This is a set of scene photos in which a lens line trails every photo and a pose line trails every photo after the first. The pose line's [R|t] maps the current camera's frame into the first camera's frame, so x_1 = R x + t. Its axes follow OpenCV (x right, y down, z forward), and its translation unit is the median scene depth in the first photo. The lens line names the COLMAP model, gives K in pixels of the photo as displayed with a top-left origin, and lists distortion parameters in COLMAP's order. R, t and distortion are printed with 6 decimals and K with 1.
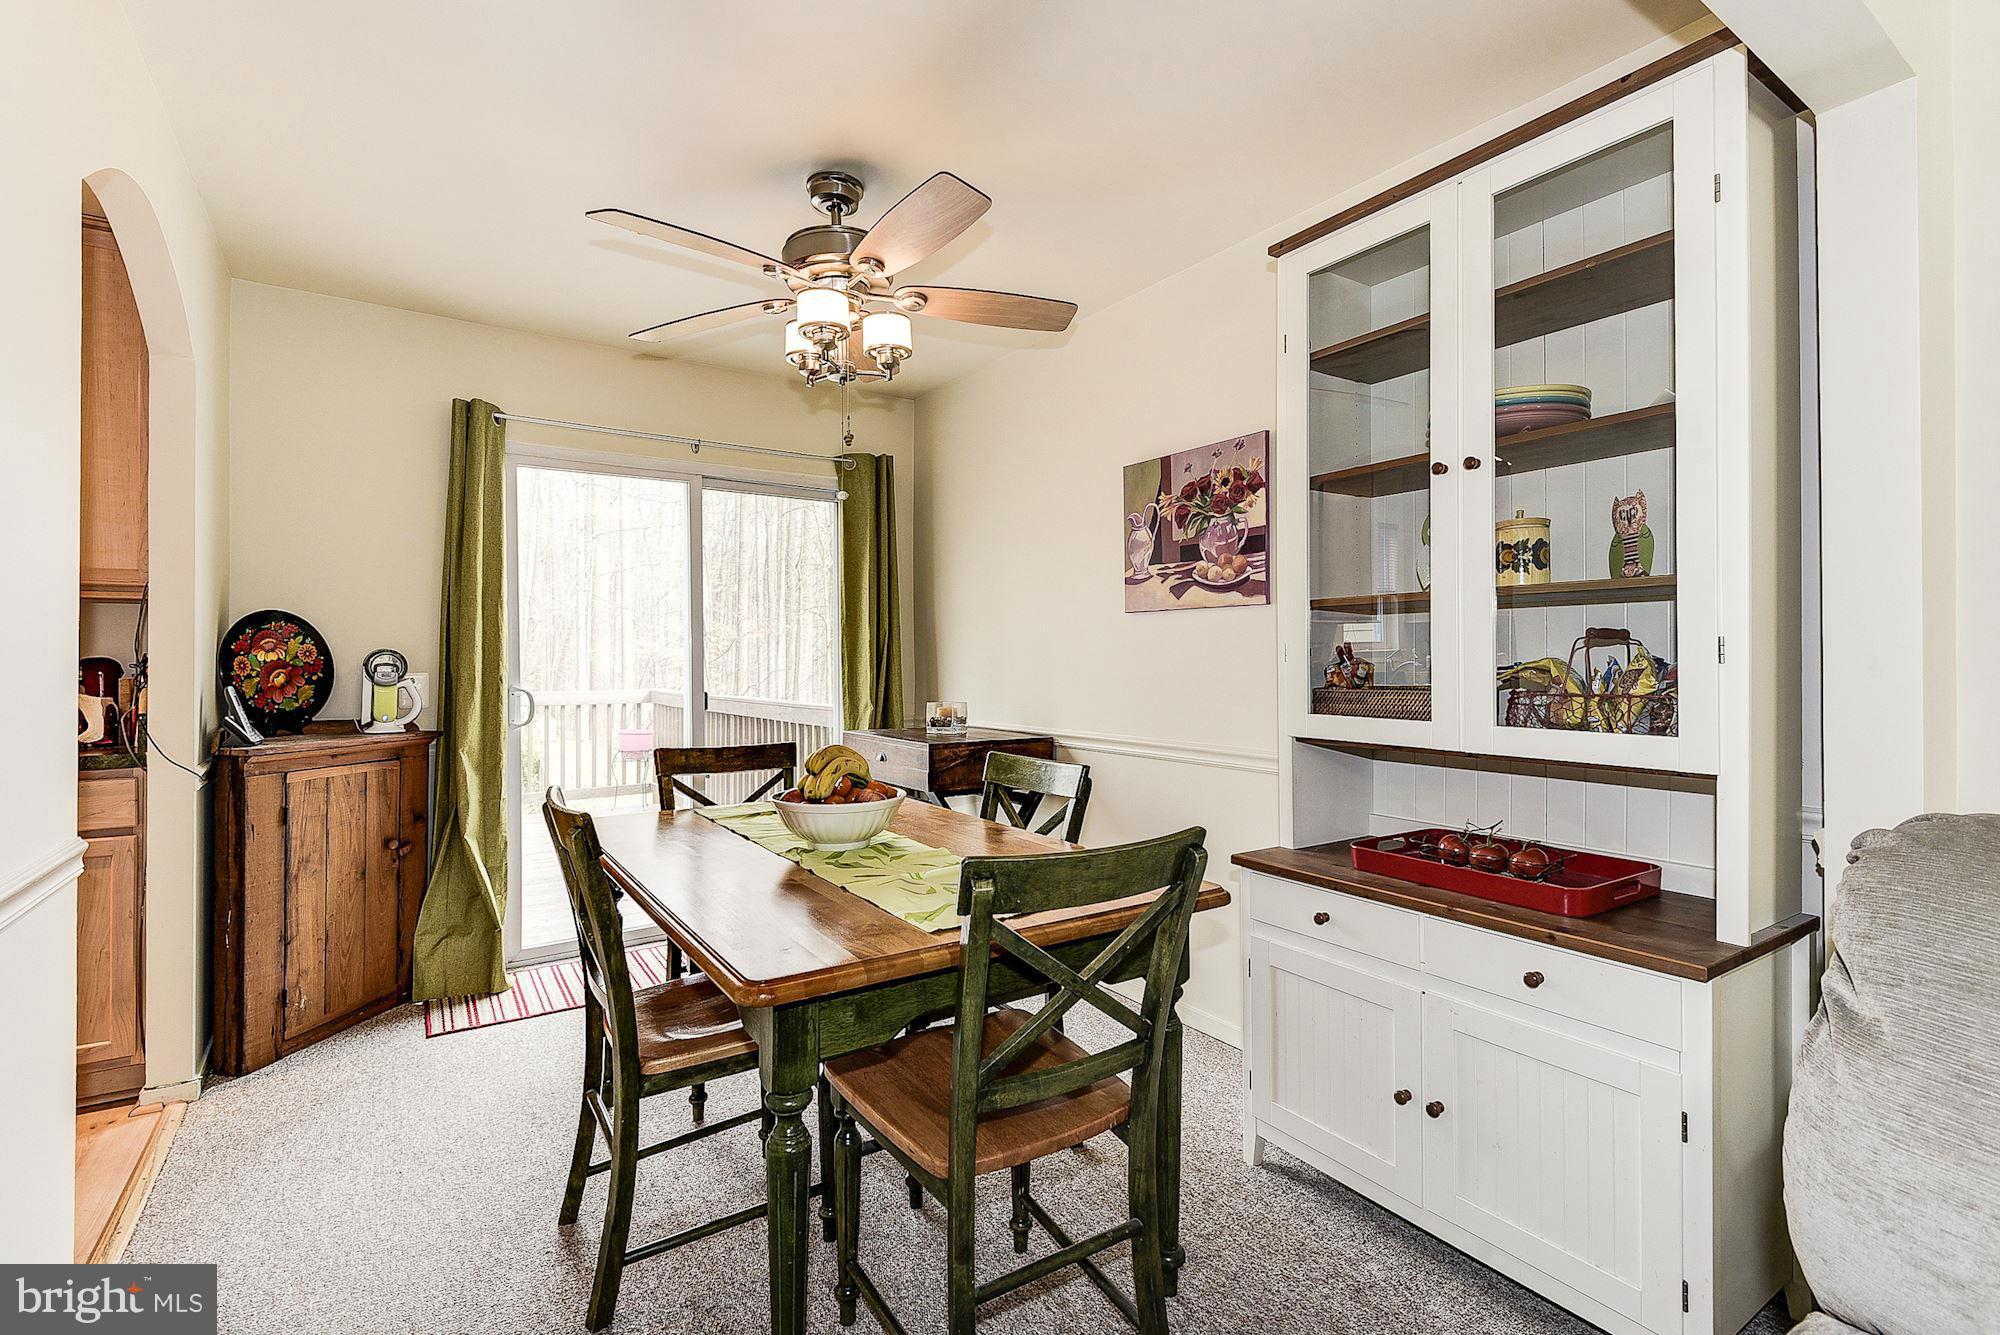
lens RADIAL K [[908.4, 0, 1013.5], [0, 908.4, 652.3], [0, 0, 1]] dist [0.013091, -0.008860]
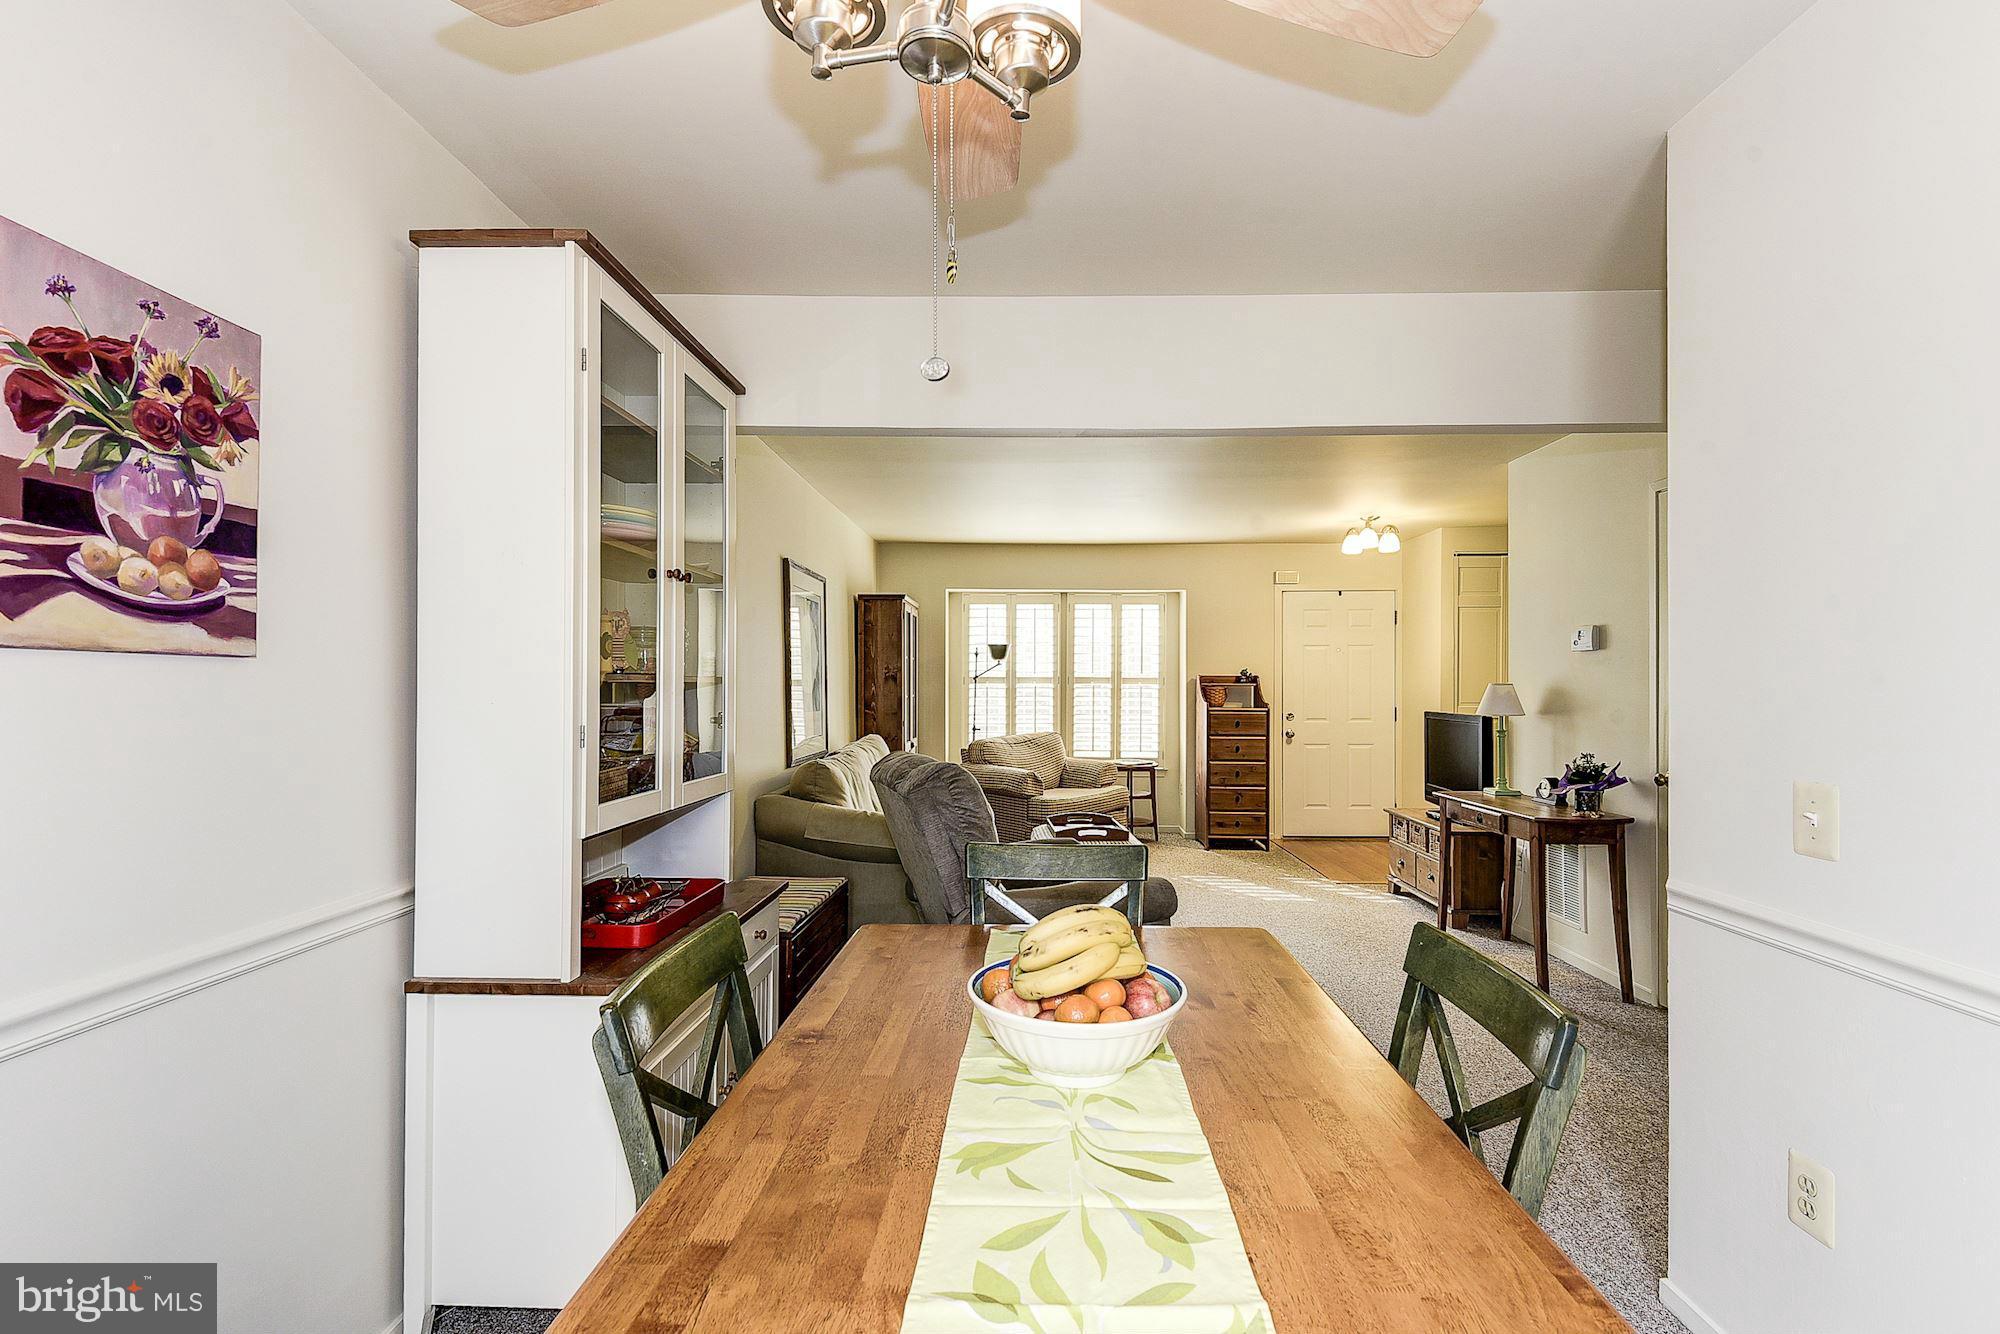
lens RADIAL K [[908.4, 0, 1007.8], [0, 908.4, 684.2], [0, 0, 1]] dist [0.013091, -0.008860]
pose [[-0.808056, 0.005711, 0.589077, -0.370660], [-0.001051, 0.999937, -0.011135, -0.028491], [-0.589104, -0.009617, -0.808000, 1.083289]]
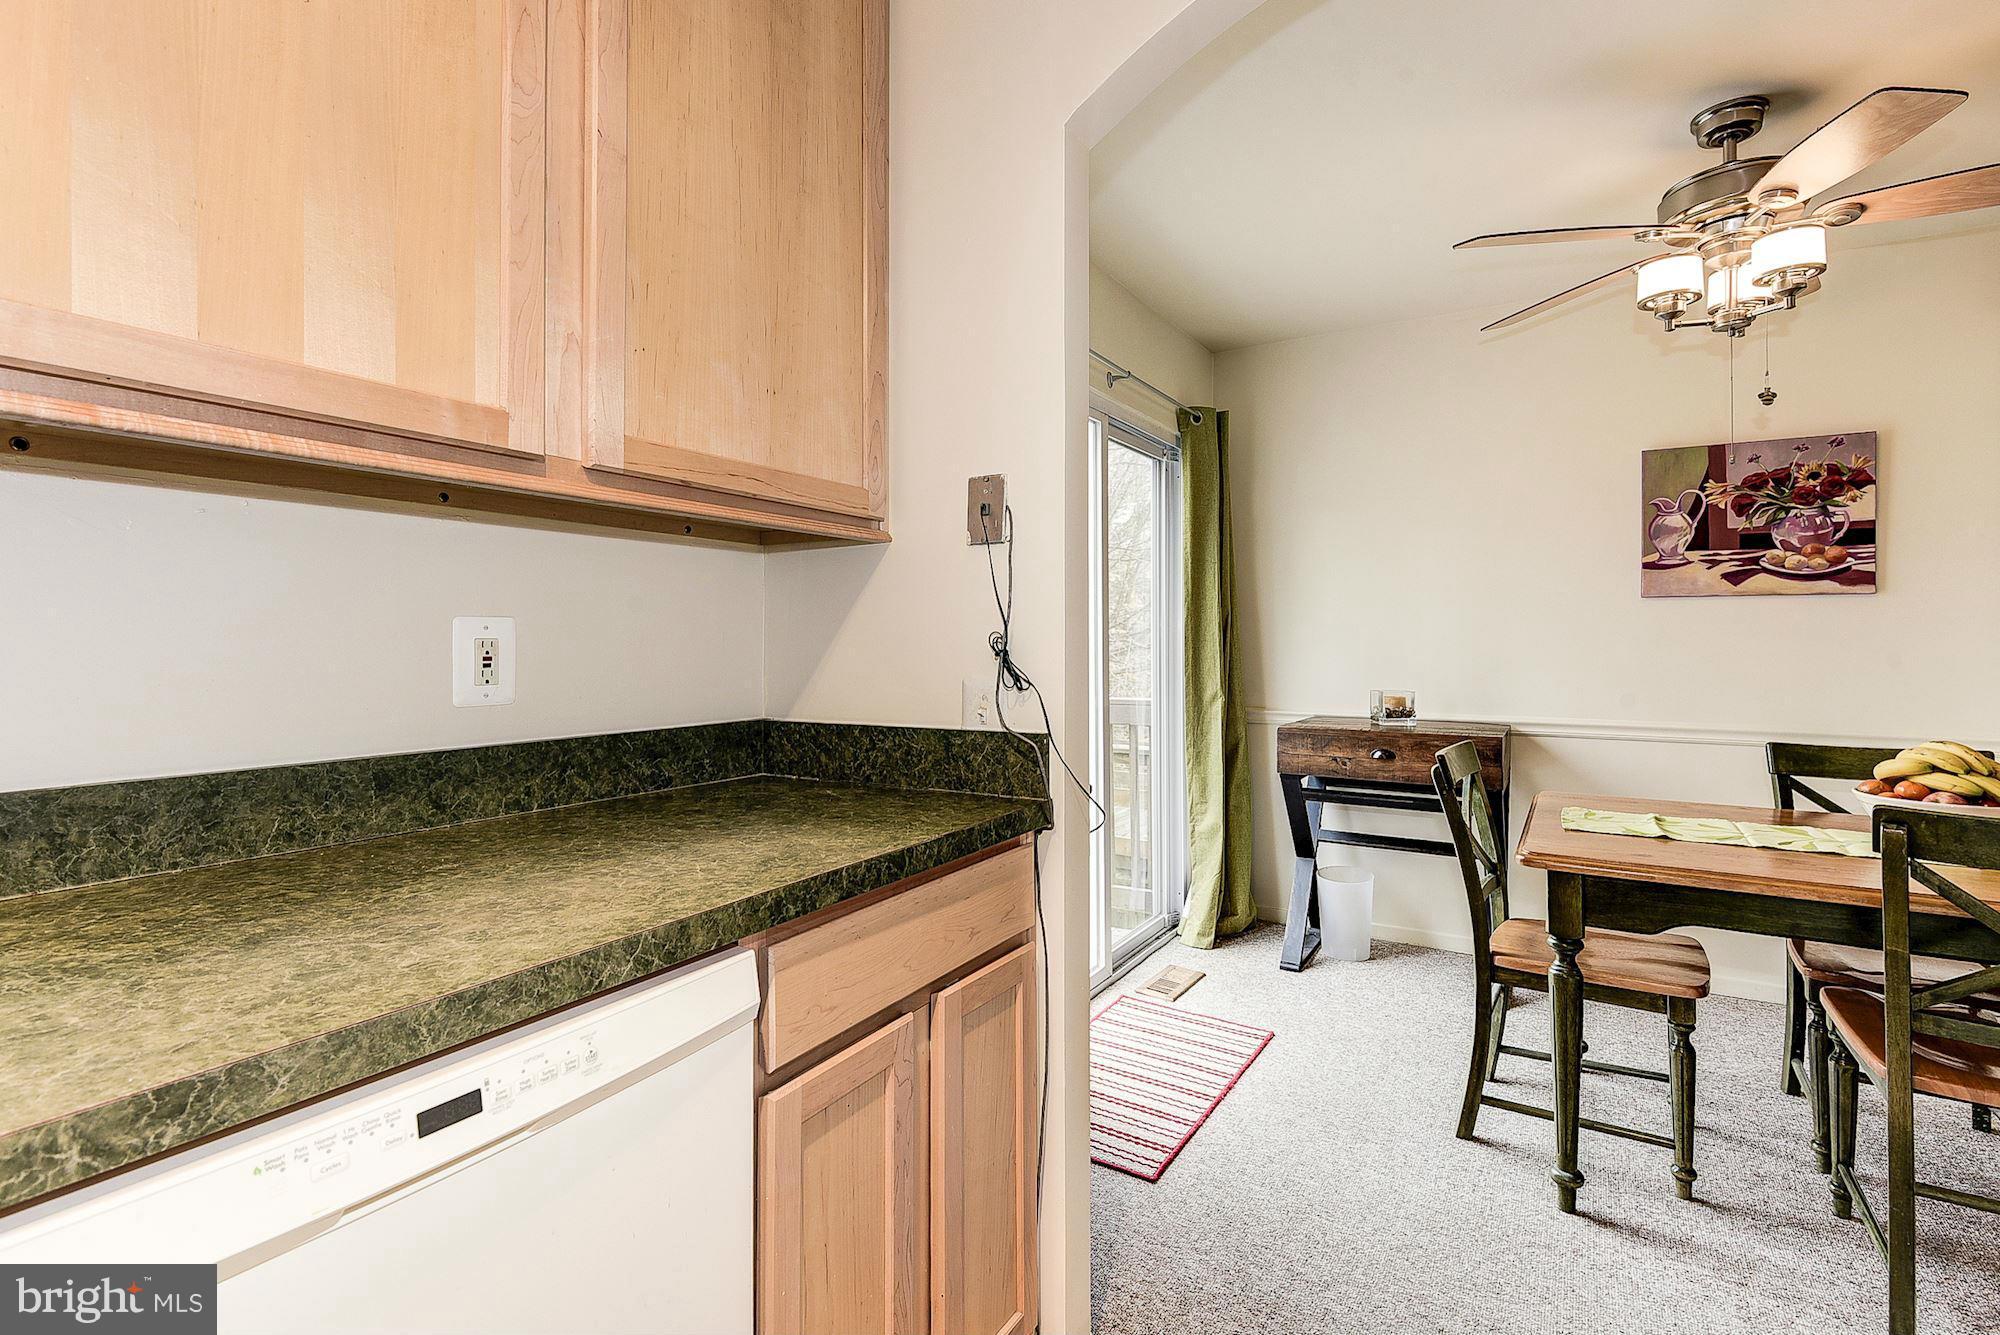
lens RADIAL K [[908.4, 0, 1046.0], [0, 908.4, 640.6], [0, 0, 1]] dist [0.013091, -0.008860]
pose [[0.907383, 0.008151, 0.420226, -0.978154], [-0.009366, 0.999956, 0.000827, 0.010271], [-0.420200, -0.004687, 0.907419, 0.400290]]
